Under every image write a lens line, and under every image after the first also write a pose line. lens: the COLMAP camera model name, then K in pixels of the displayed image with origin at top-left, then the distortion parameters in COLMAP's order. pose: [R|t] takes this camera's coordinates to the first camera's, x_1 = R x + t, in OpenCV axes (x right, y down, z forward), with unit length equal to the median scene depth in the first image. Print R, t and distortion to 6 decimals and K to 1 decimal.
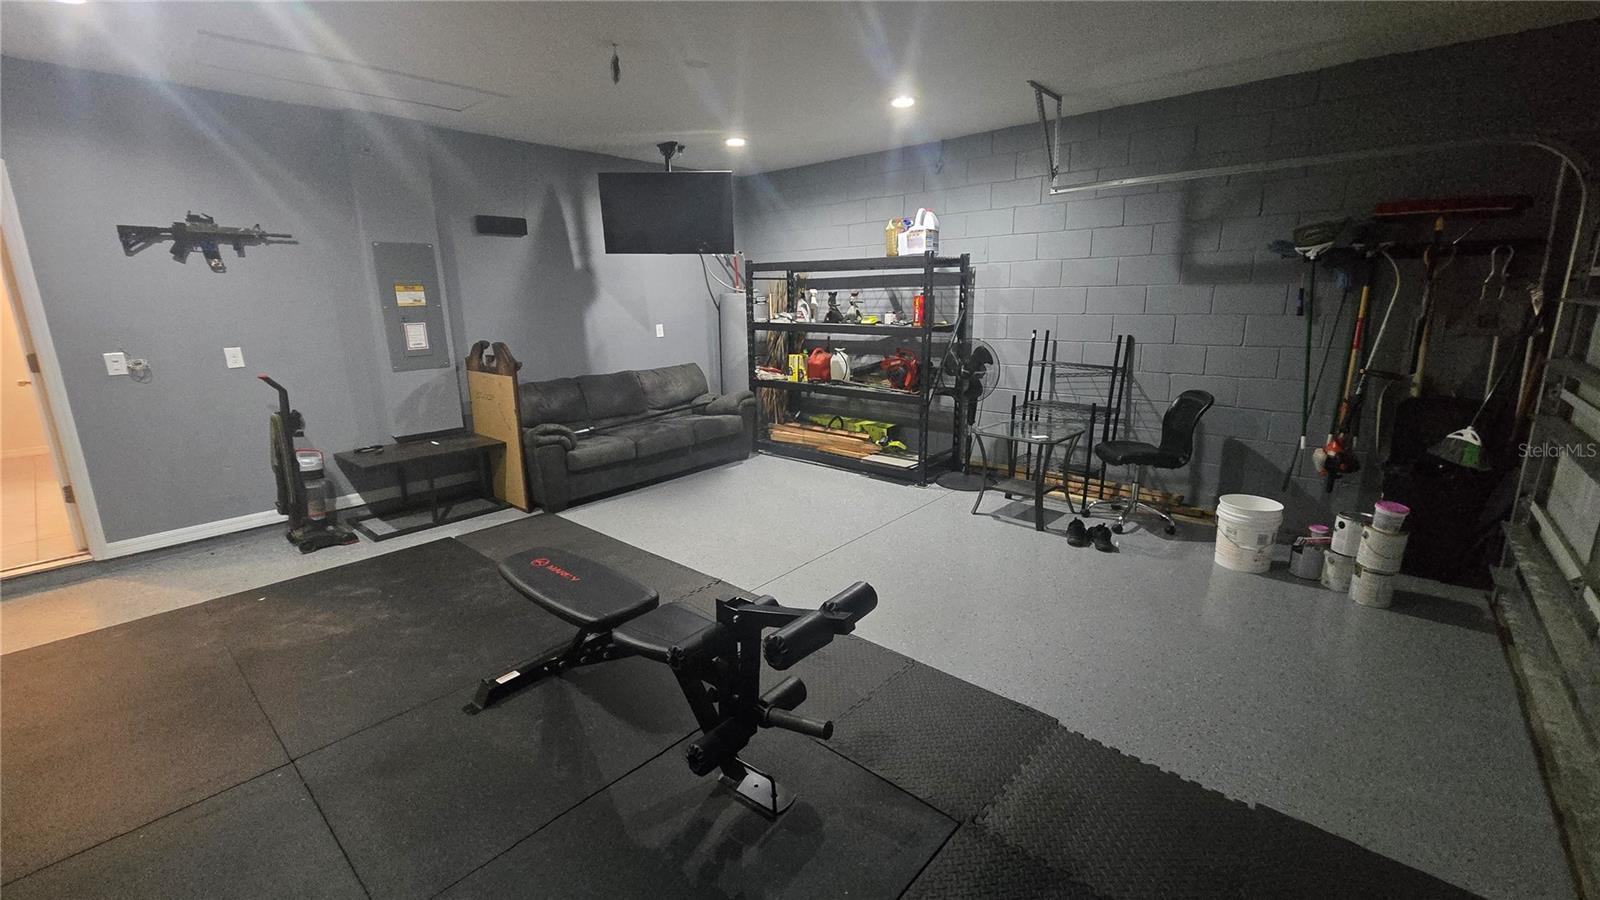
lens RADIAL K [[662.2, 0, 798.0], [0, 662.2, 443.9], [0, 0, 1]] dist [-0.000864, -0.000057]
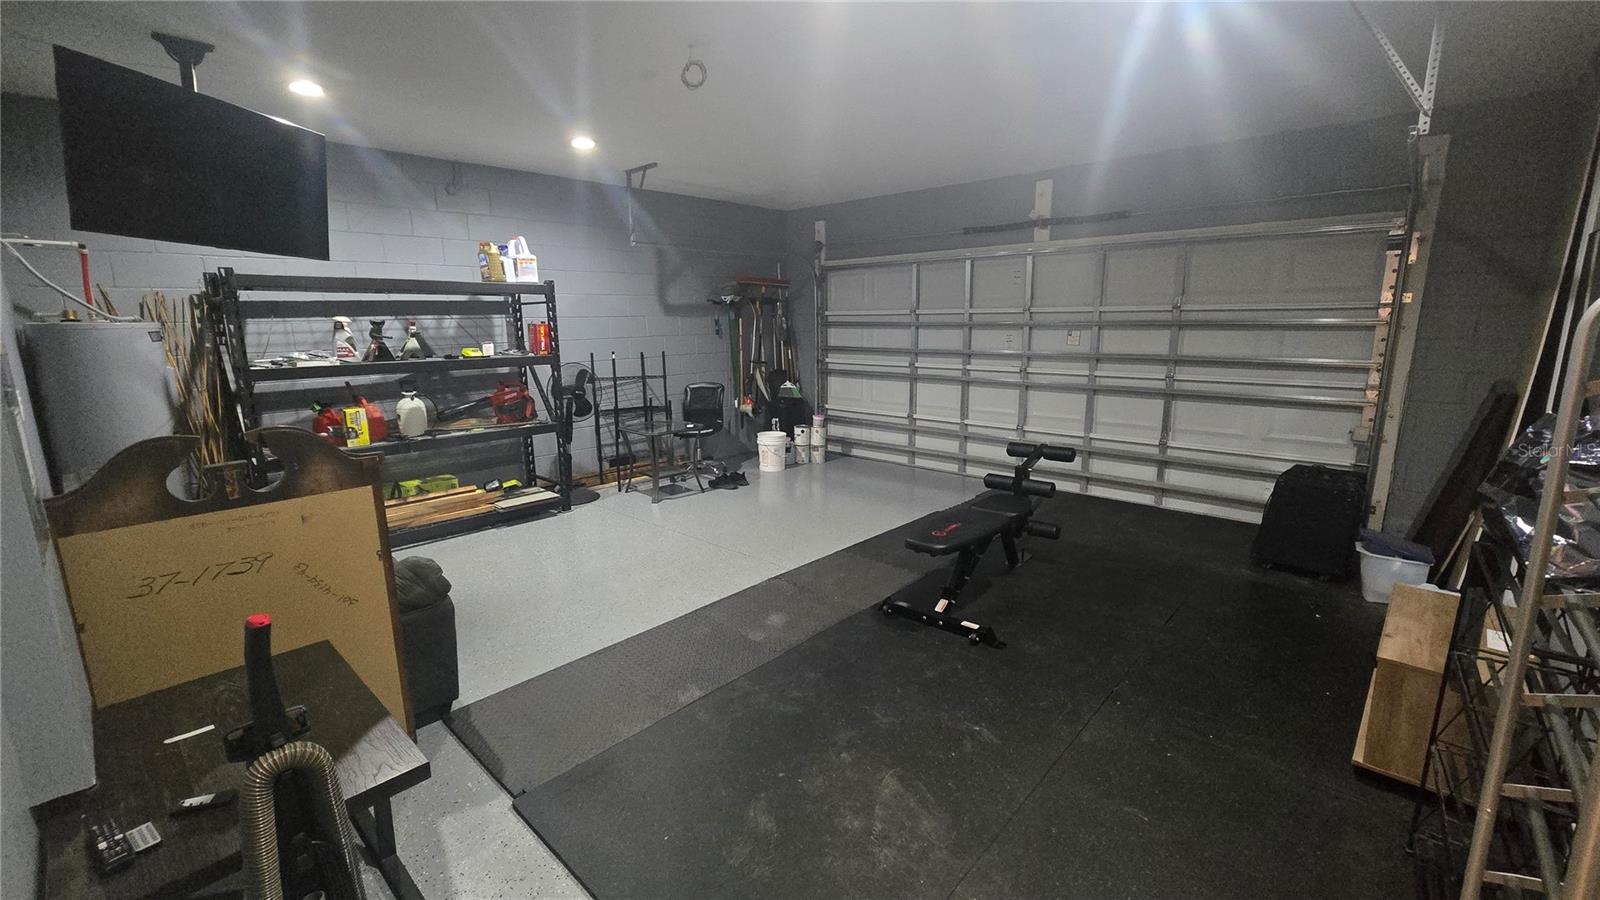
lens RADIAL K [[655.4, 0, 802.9], [0, 655.4, 443.2], [0, 0, 1]] dist [0.025116, -0.012653]
pose [[0.016965, -0.178634, 0.983769, -0.793576], [0.229365, 0.958368, 0.170066, -0.125595], [-0.973193, 0.222757, 0.057231, 0.577753]]
